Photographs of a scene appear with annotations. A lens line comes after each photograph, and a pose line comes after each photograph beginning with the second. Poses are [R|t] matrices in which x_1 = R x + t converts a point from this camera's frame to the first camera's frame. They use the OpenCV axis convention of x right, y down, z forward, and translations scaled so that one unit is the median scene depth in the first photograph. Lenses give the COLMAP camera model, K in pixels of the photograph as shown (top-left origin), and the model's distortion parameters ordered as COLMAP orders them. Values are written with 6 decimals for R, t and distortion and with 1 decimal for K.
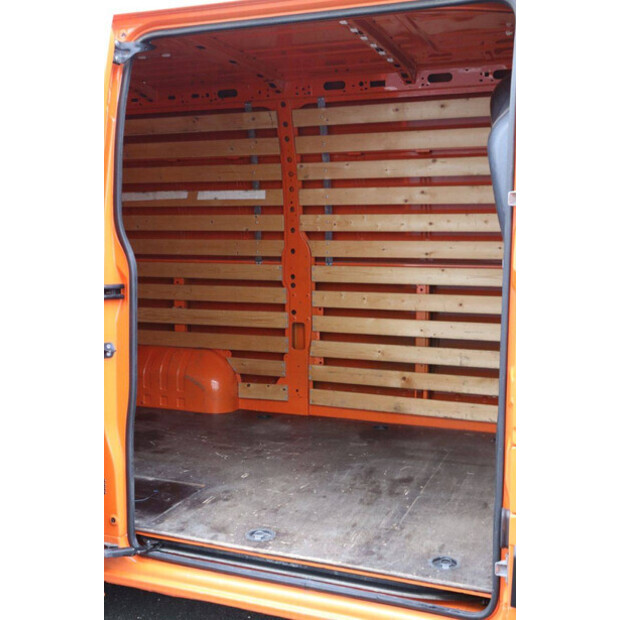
lens RADIAL K [[743.3, 0, 310.0], [0, 743.3, 310.0], [0, 0, 1]] dist [-0.002356, 0.059421]
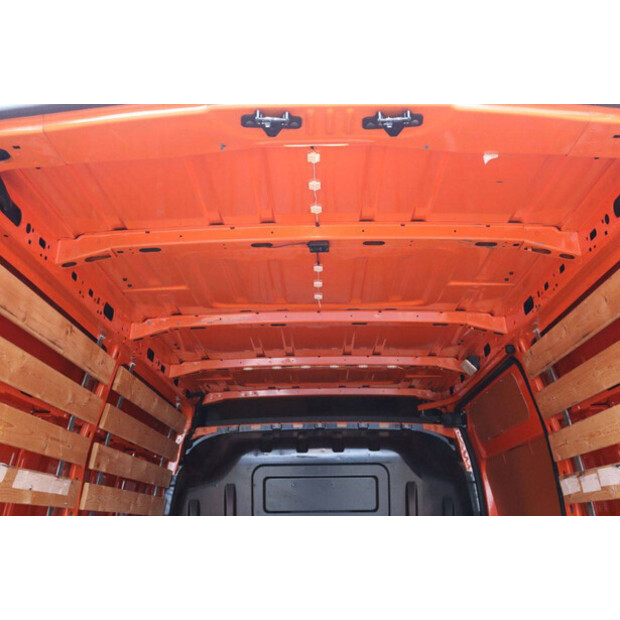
lens RADIAL K [[743.3, 0, 310.0], [0, 743.3, 310.0], [0, 0, 1]] dist [-0.002356, 0.059421]
pose [[-0.356376, 0.261084, 0.897124, -0.781672], [0.086125, 0.965257, -0.246699, -0.151464], [-0.930365, -0.010653, -0.366481, 1.203608]]
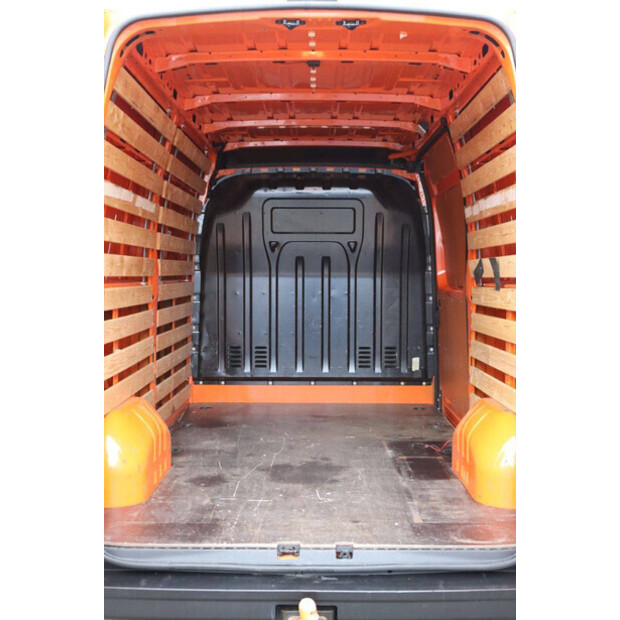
lens RADIAL K [[804.4, 0, 310.0], [0, 804.4, 310.0], [0, 0, 1]] dist [0.034224, 0.041903]
pose [[-0.365127, -0.052053, 0.929501, -1.218684], [0.071912, 0.993875, 0.083906, -0.117409], [-0.928176, 0.097479, -0.359148, 1.378306]]
